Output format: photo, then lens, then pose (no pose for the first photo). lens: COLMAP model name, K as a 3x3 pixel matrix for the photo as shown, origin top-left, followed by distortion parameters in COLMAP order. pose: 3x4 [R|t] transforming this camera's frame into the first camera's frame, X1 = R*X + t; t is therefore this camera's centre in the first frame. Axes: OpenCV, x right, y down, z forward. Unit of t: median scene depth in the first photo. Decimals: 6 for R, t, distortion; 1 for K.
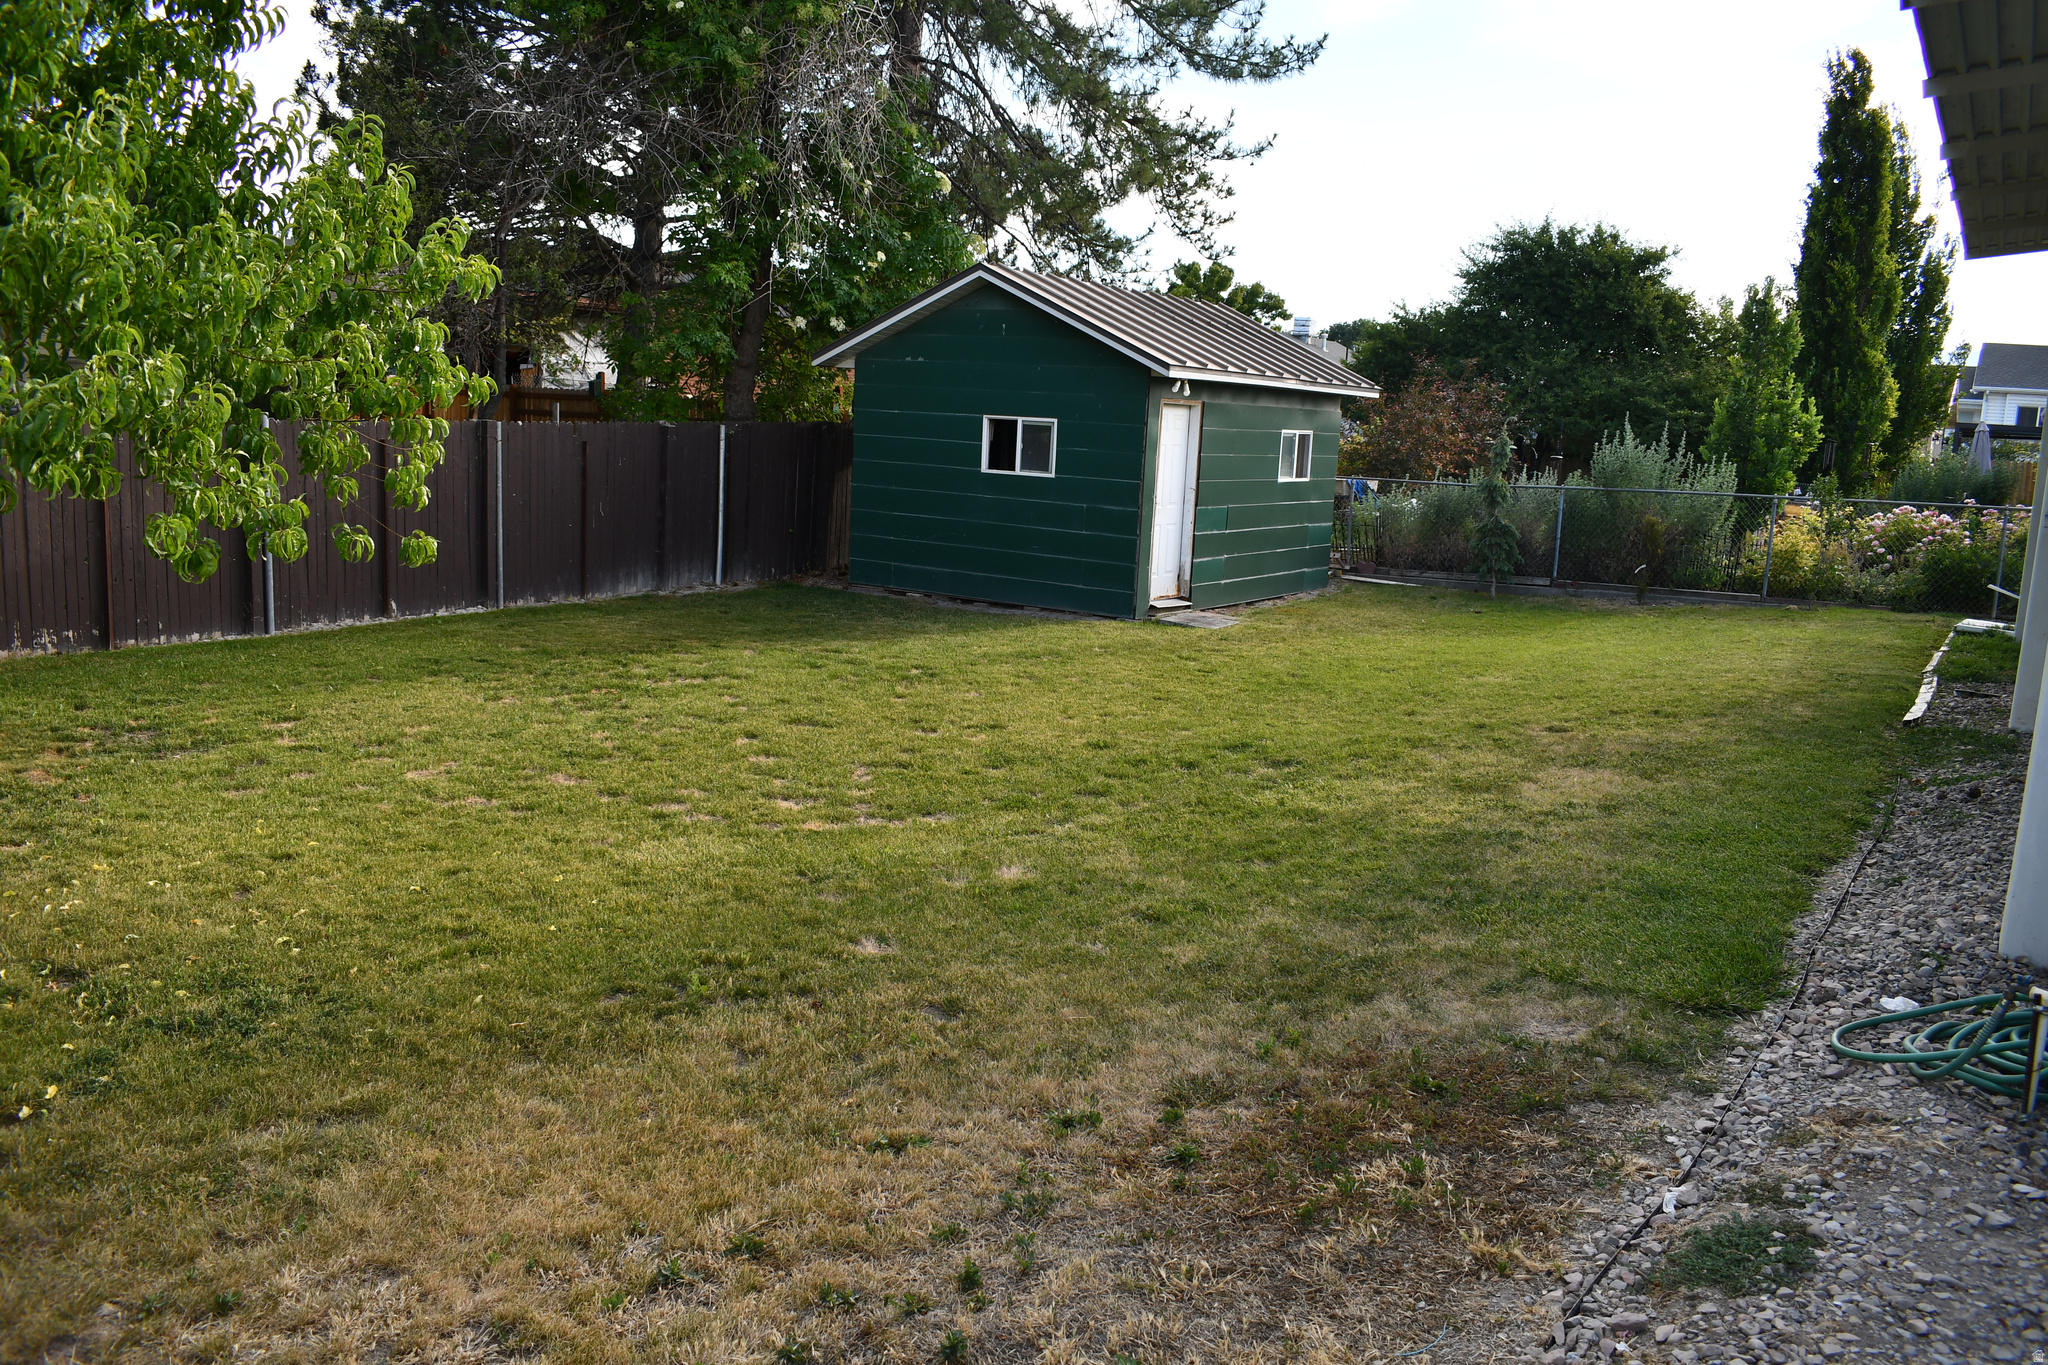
lens RADIAL K [[1620.9, 0, 1021.5], [0, 1620.9, 684.3], [0, 0, 1]] dist [-0.096627, 0.009373]
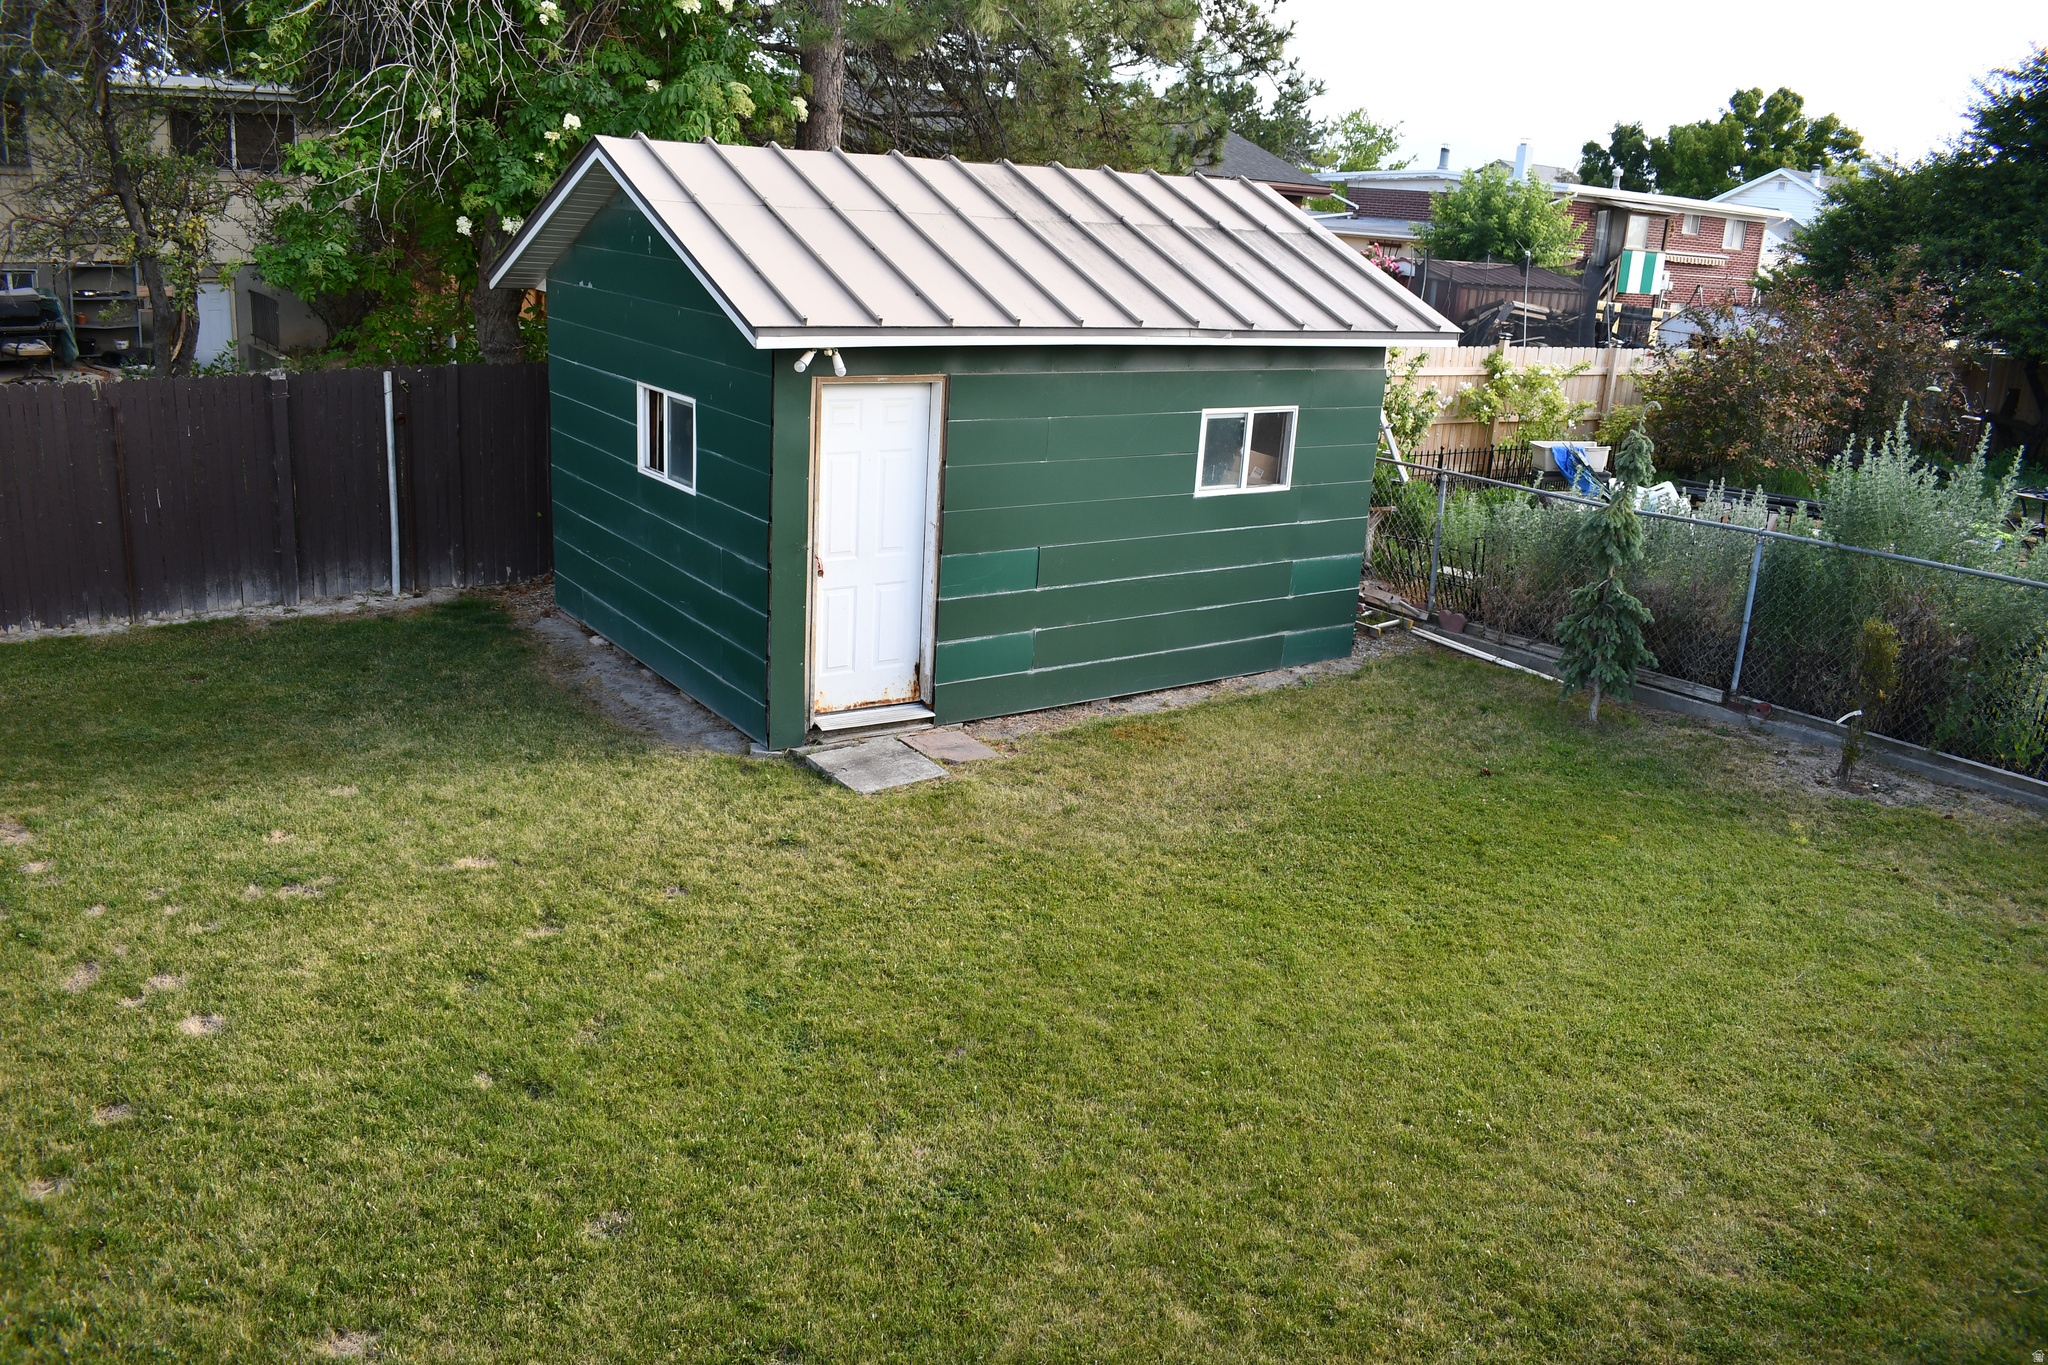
lens RADIAL K [[1620.9, 0, 1015.8], [0, 1620.9, 675.3], [0, 0, 1]] dist [-0.096627, 0.009373]
pose [[0.930966, 0.107816, -0.348825, 0.301169], [-0.072764, 0.991028, 0.112114, -0.118431], [0.357783, -0.078992, 0.930458, 0.410977]]
